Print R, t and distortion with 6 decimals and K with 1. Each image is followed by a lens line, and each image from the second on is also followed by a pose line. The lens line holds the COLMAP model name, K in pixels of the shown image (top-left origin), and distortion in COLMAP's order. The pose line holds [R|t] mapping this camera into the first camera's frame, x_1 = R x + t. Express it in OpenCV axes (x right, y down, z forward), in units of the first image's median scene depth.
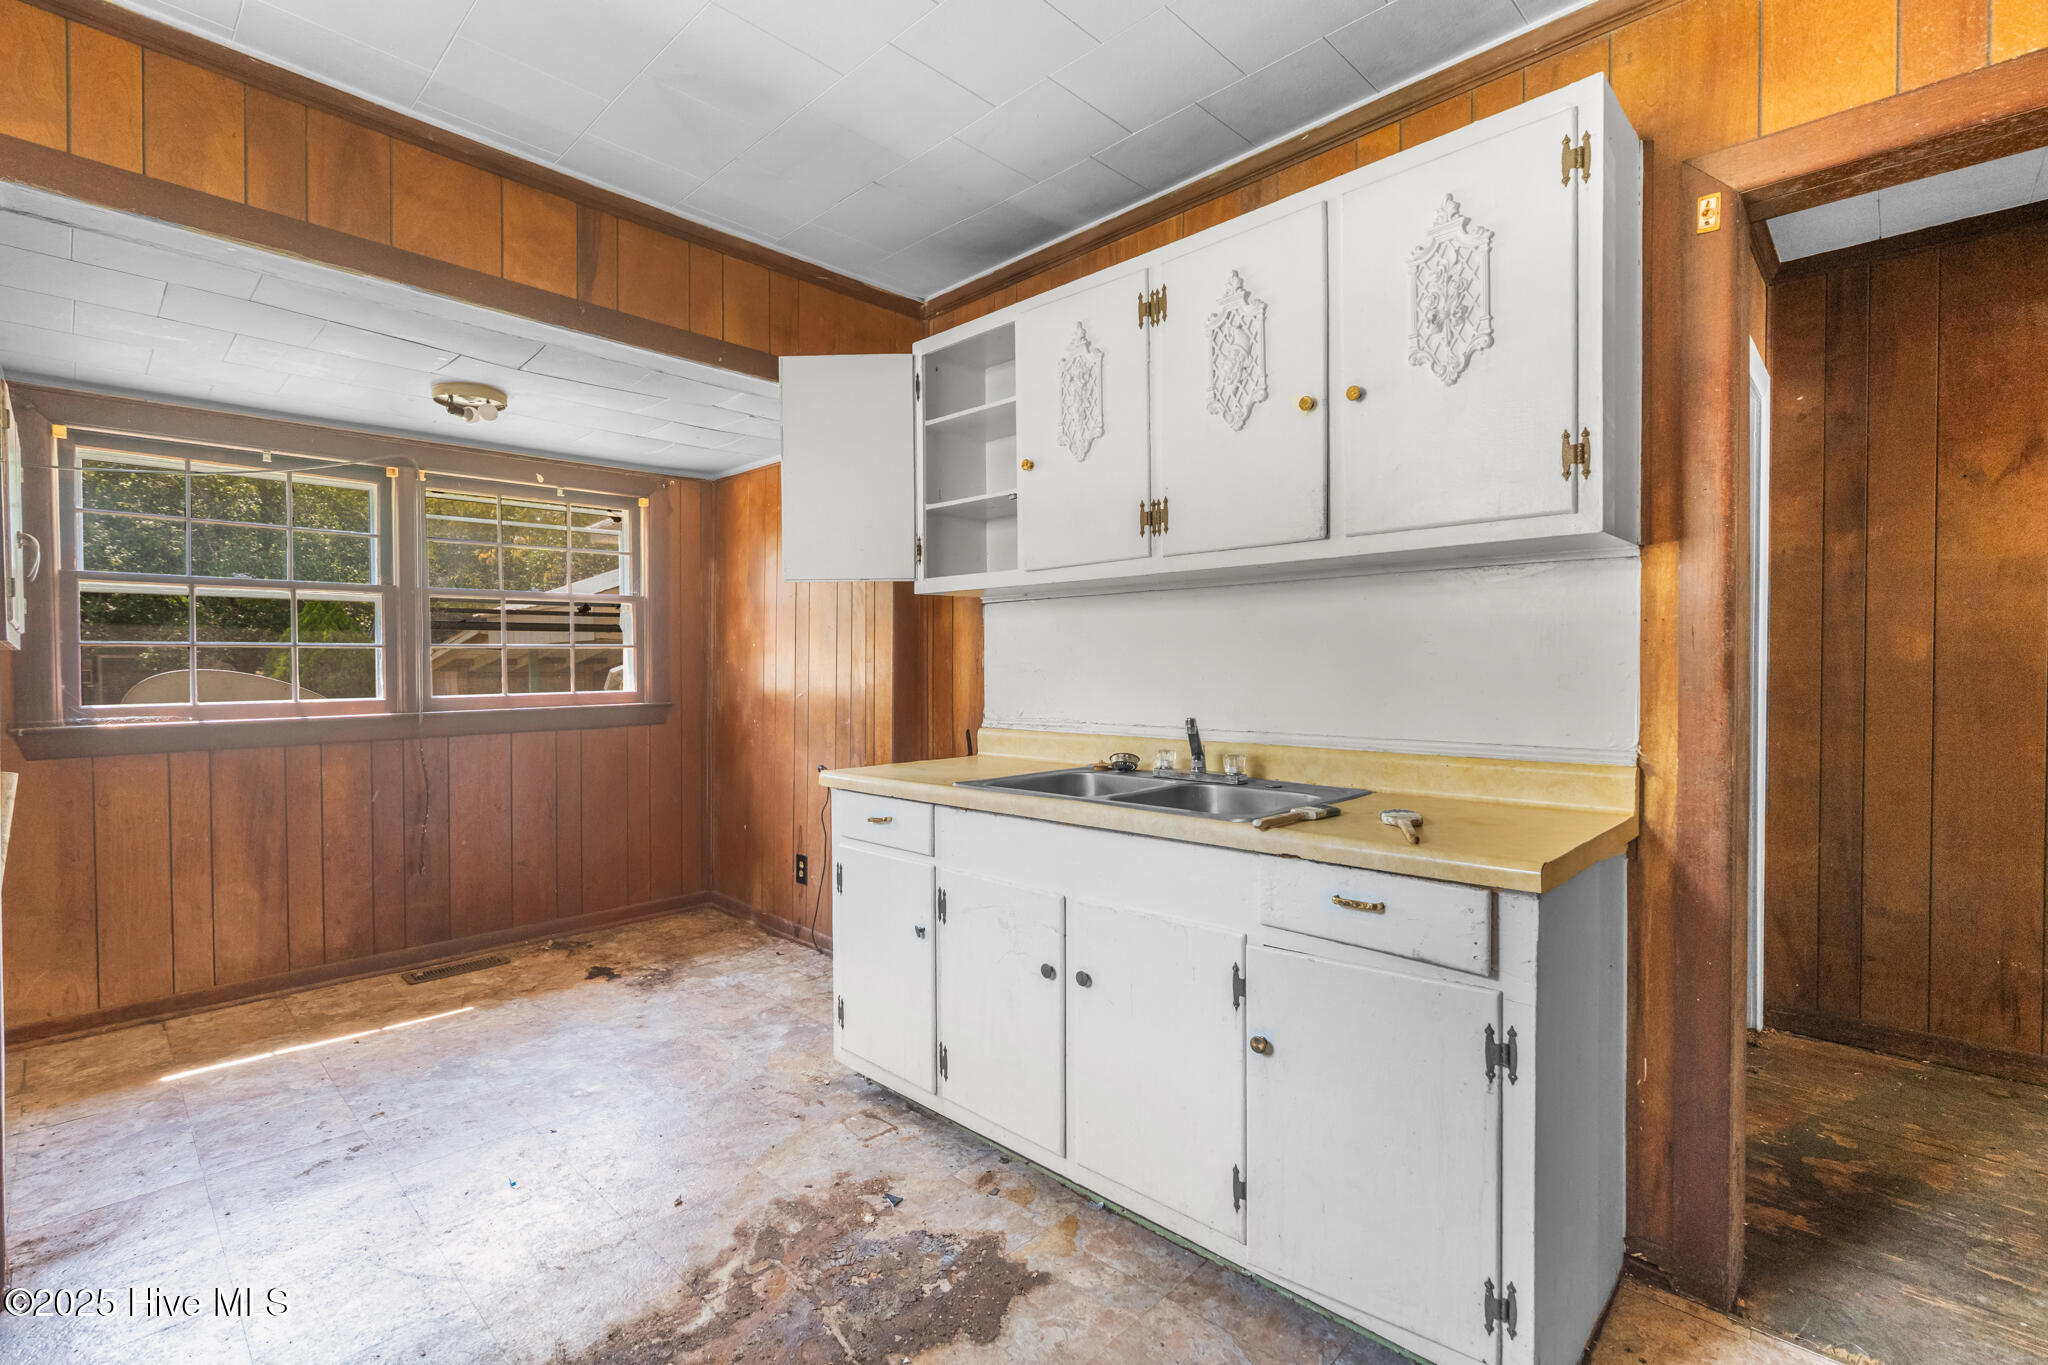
lens RADIAL K [[923.0, 0, 1023.4], [0, 923.0, 676.8], [0, 0, 1]] dist [-0.007253, 0.001303]
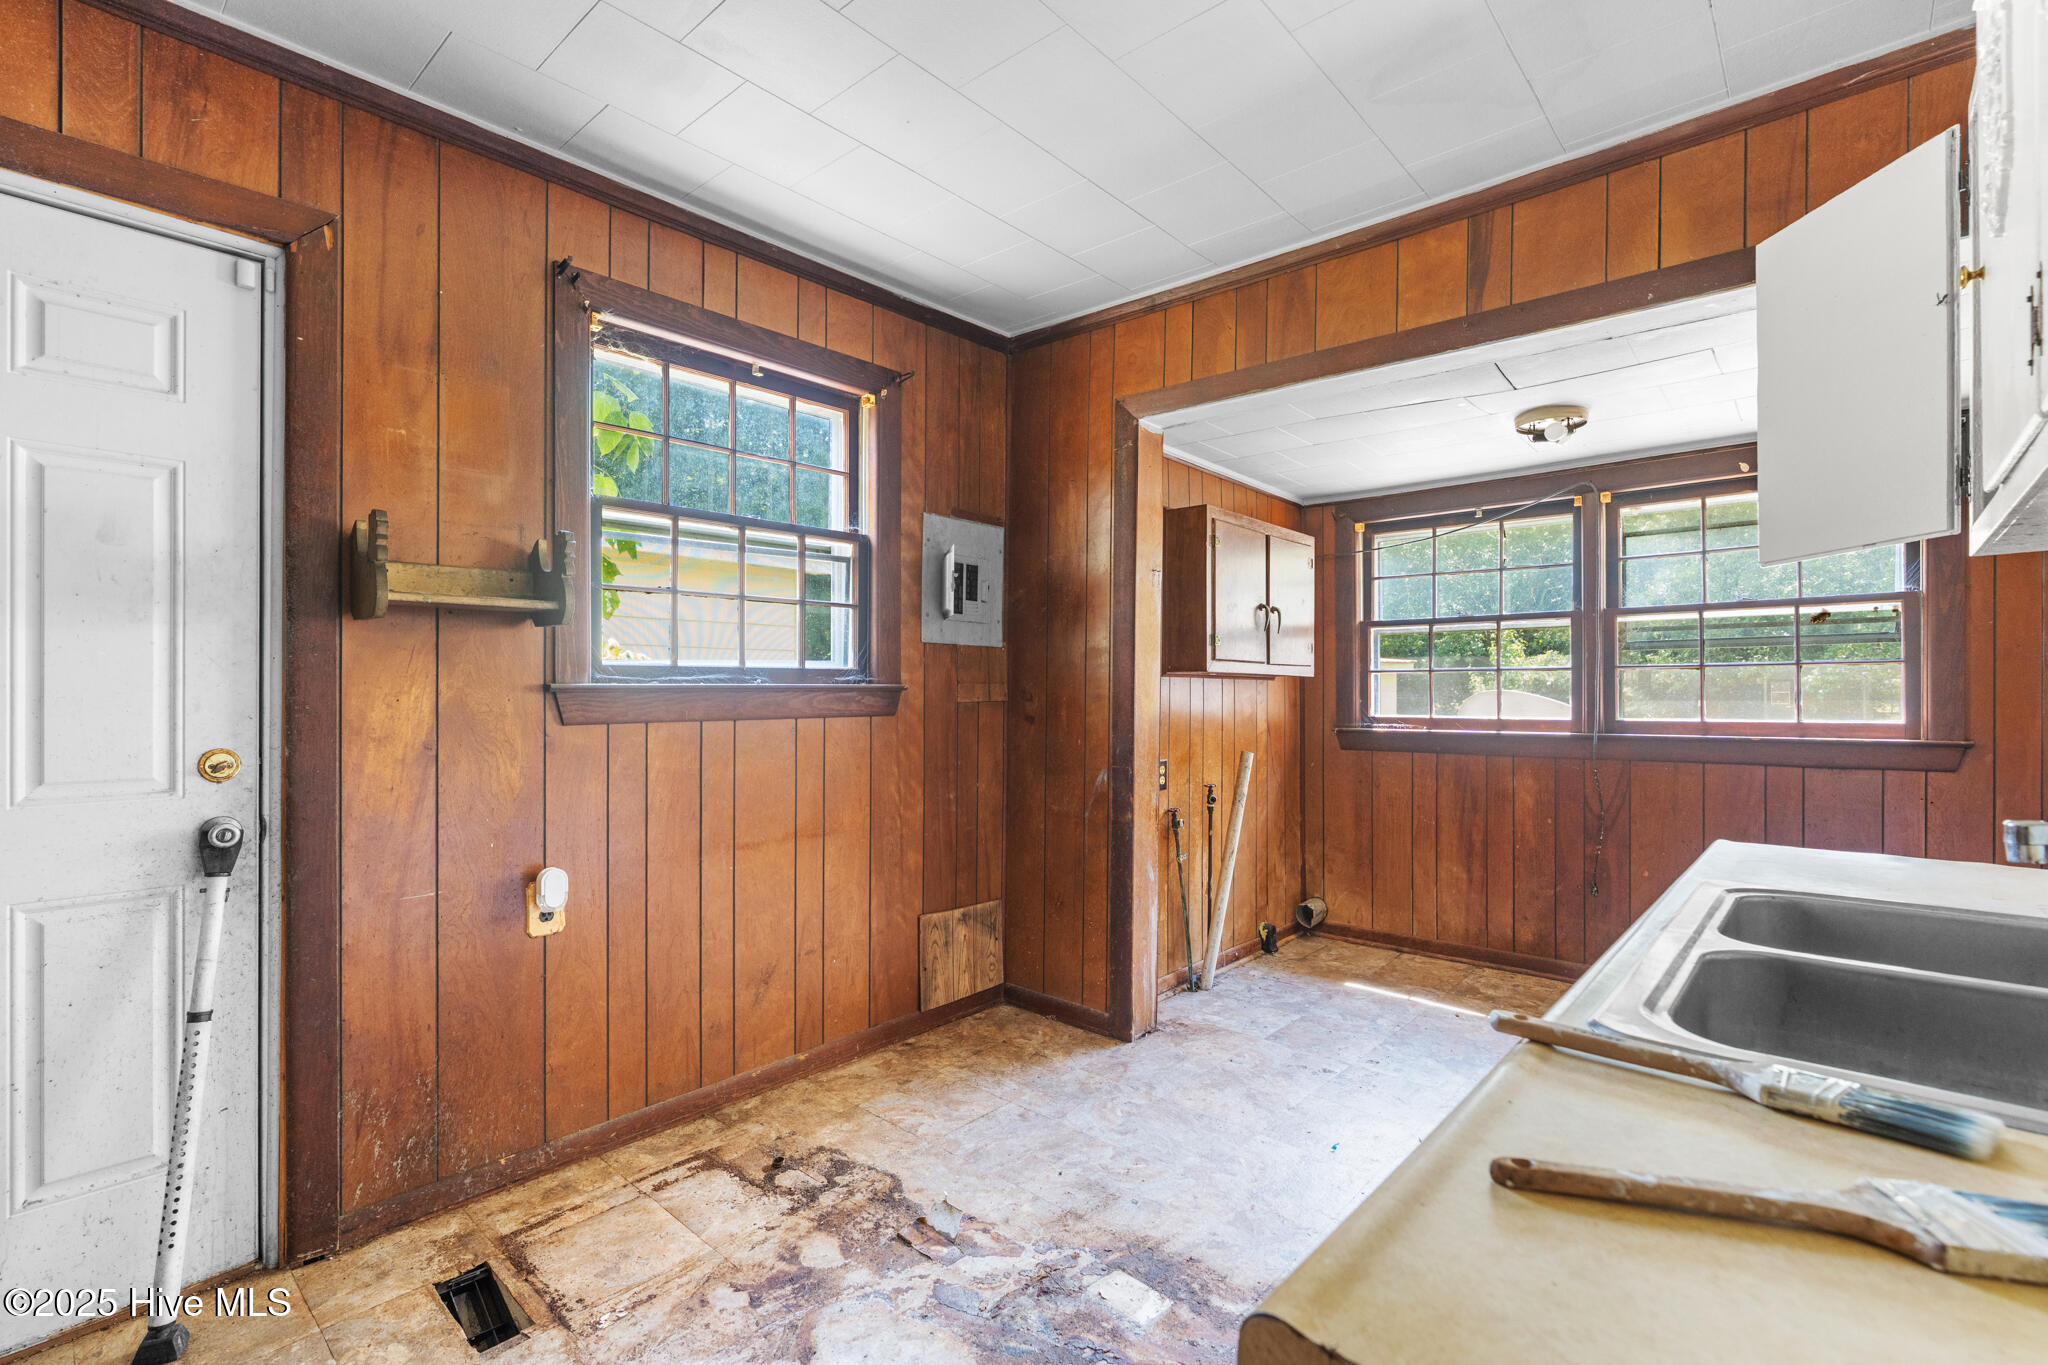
lens RADIAL K [[923.0, 0, 1023.8], [0, 923.0, 686.8], [0, 0, 1]] dist [-0.007253, 0.001303]
pose [[0.032873, 0.000425, -0.999459, 0.386250], [-0.012763, 0.999919, 0.000005, -0.005144], [0.999378, 0.012756, 0.032876, 0.398648]]
